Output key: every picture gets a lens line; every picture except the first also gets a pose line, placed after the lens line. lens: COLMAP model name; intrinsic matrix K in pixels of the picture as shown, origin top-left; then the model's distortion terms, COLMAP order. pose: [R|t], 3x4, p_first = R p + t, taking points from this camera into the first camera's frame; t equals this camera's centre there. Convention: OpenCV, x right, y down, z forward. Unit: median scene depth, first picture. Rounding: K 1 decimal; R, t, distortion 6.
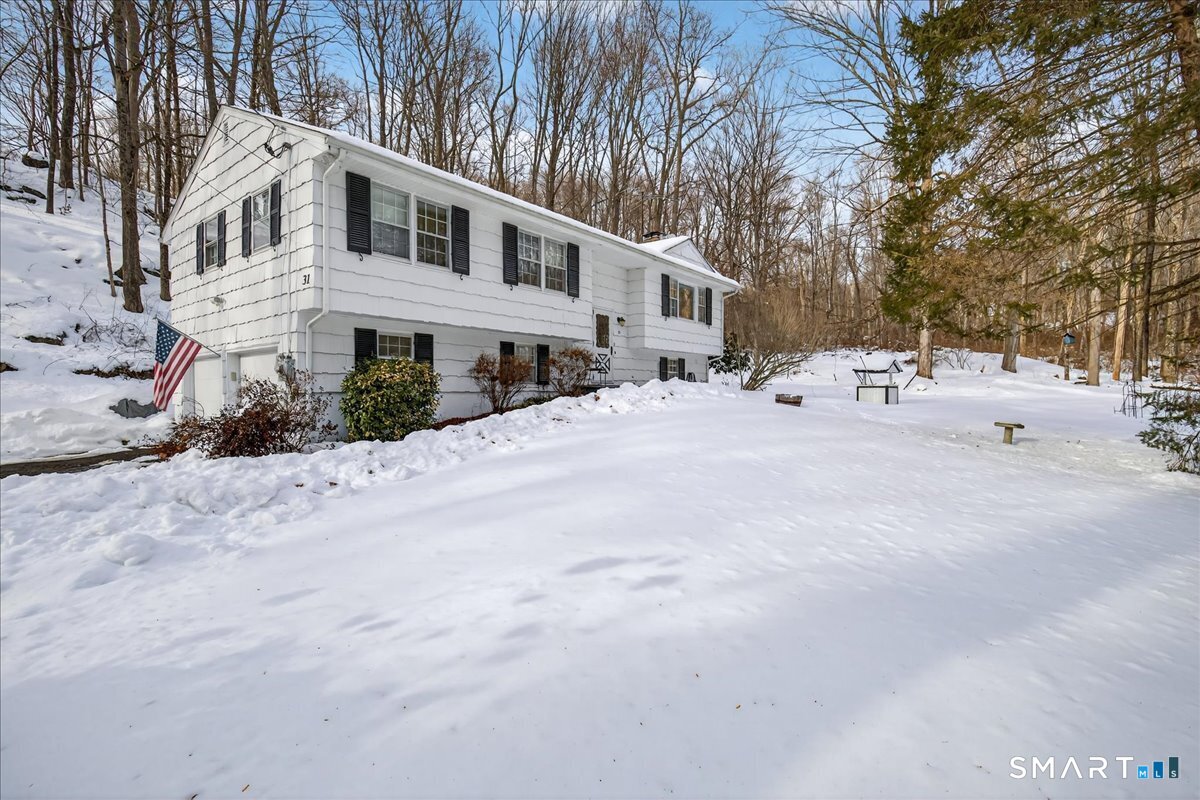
lens RADIAL K [[543.3, 0, 612.2], [0, 543.3, 392.7], [0, 0, 1]] dist [0.000140, -0.003512]
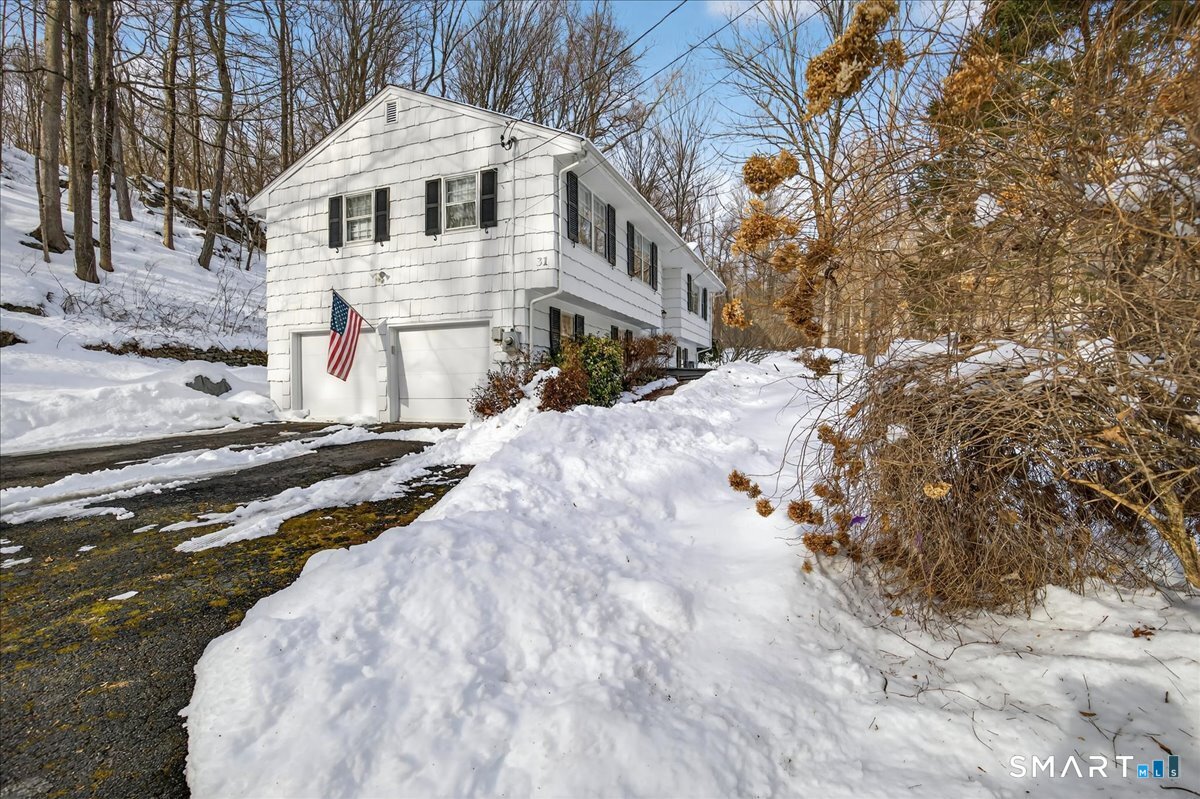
lens RADIAL K [[545.2, 0, 614.2], [0, 545.2, 384.2], [0, 0, 1]] dist [0.000282, -0.000176]
pose [[0.961317, 0.001974, 0.275436, -0.482585], [0.002658, 0.999861, -0.016445, 0.043581], [-0.275431, 0.016541, 0.961179, -0.082407]]
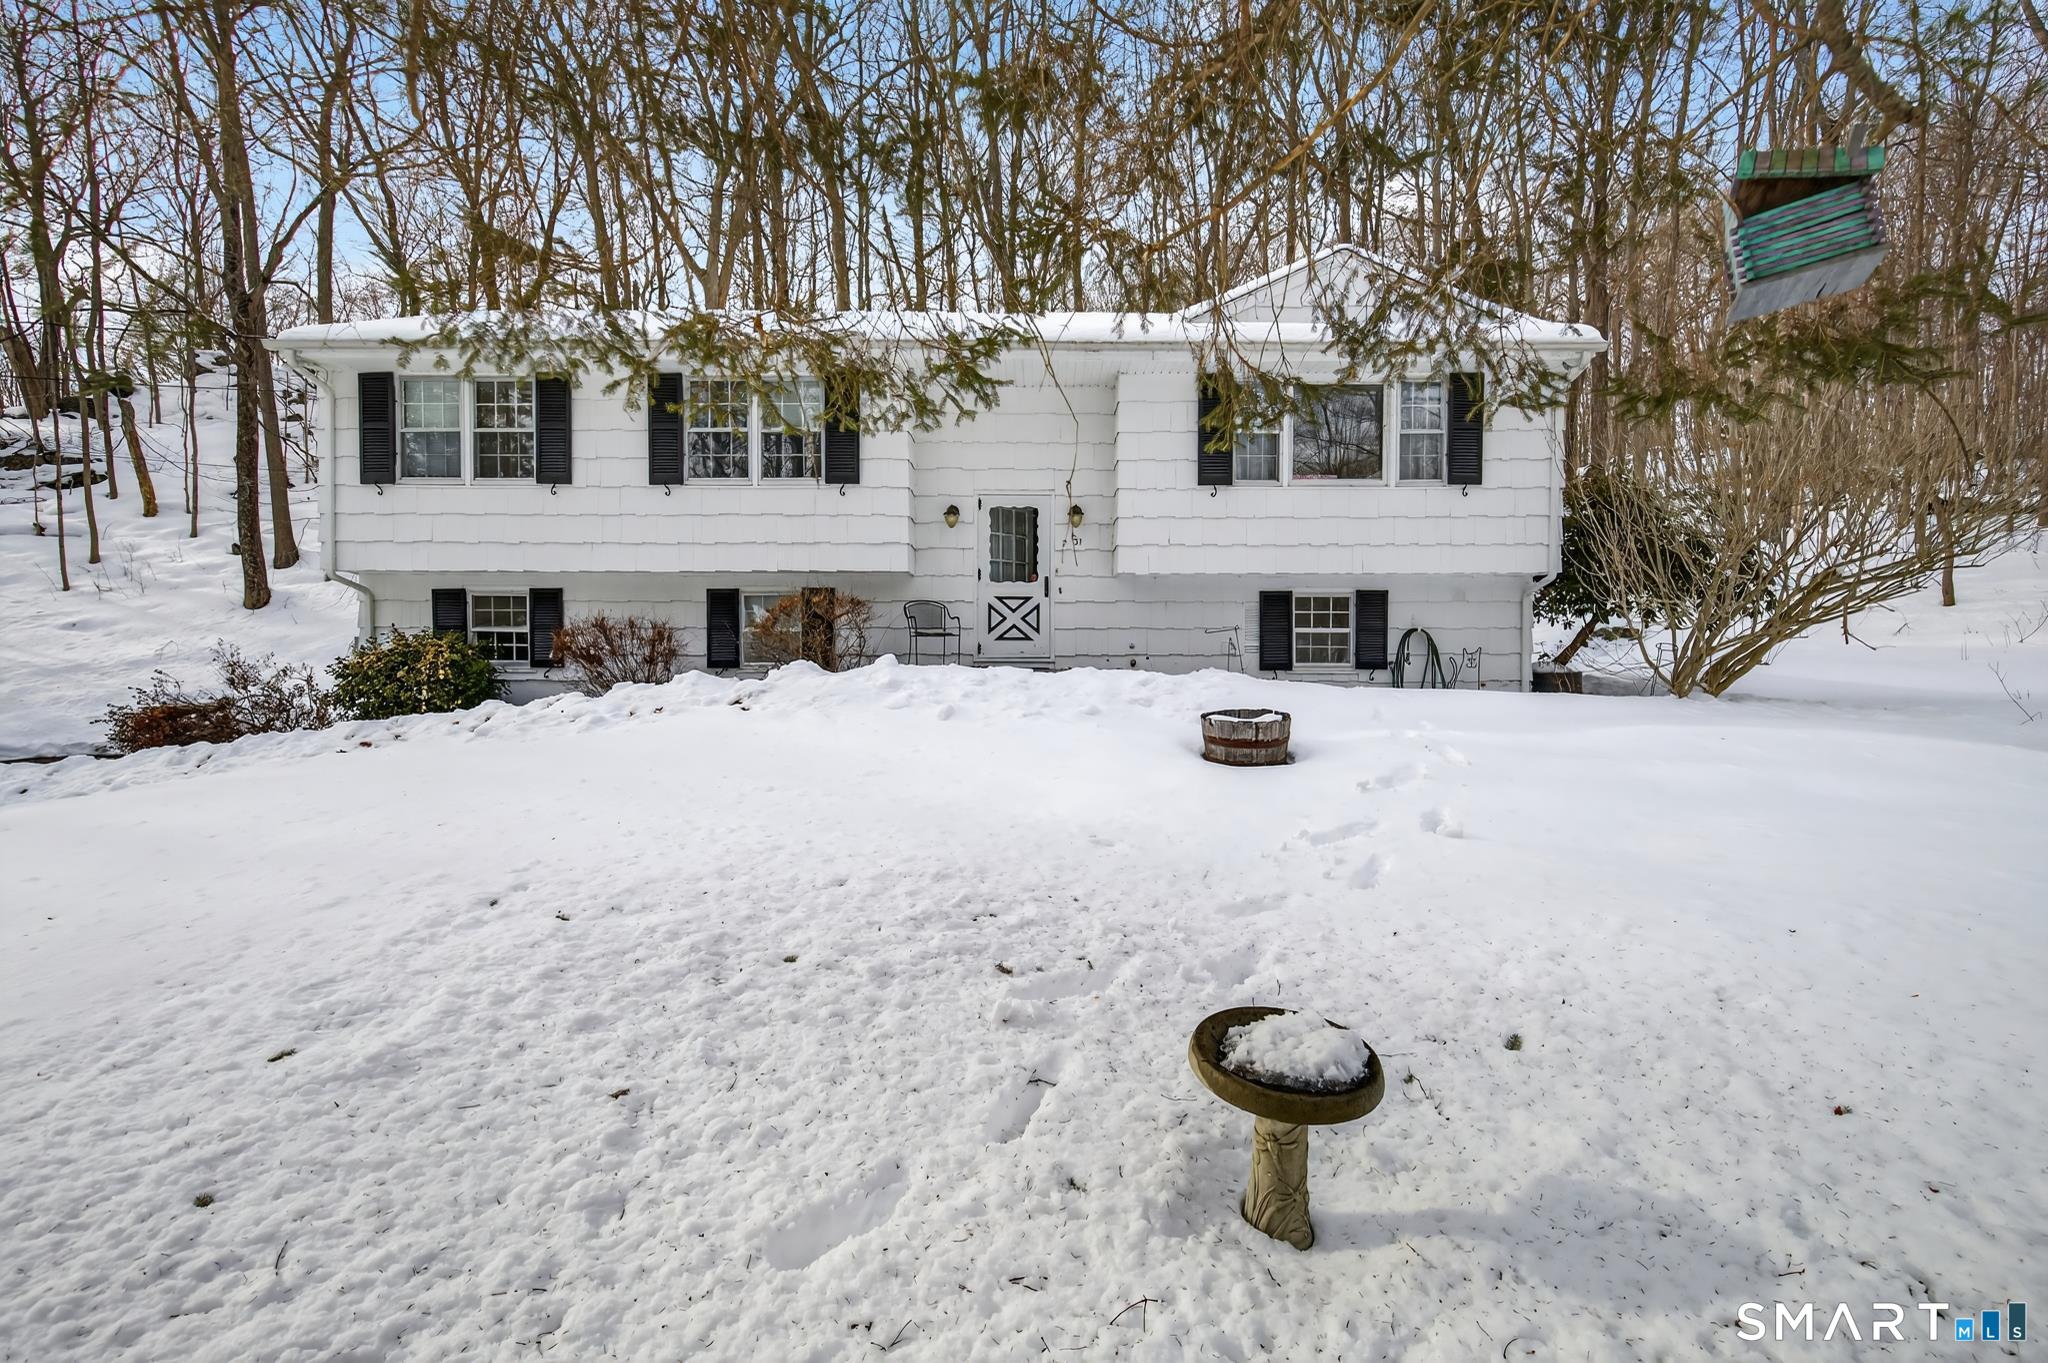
lens RADIAL K [[756.3, 0, 1029.4], [0, 756.3, 679.8], [0, 0, 1]] dist [0.000467, -0.000075]
pose [[0.605211, -0.001485, -0.796064, 0.572412], [-0.003367, 0.999985, -0.004425, 0.000307], [0.796058, 0.005358, 0.605197, 0.743993]]
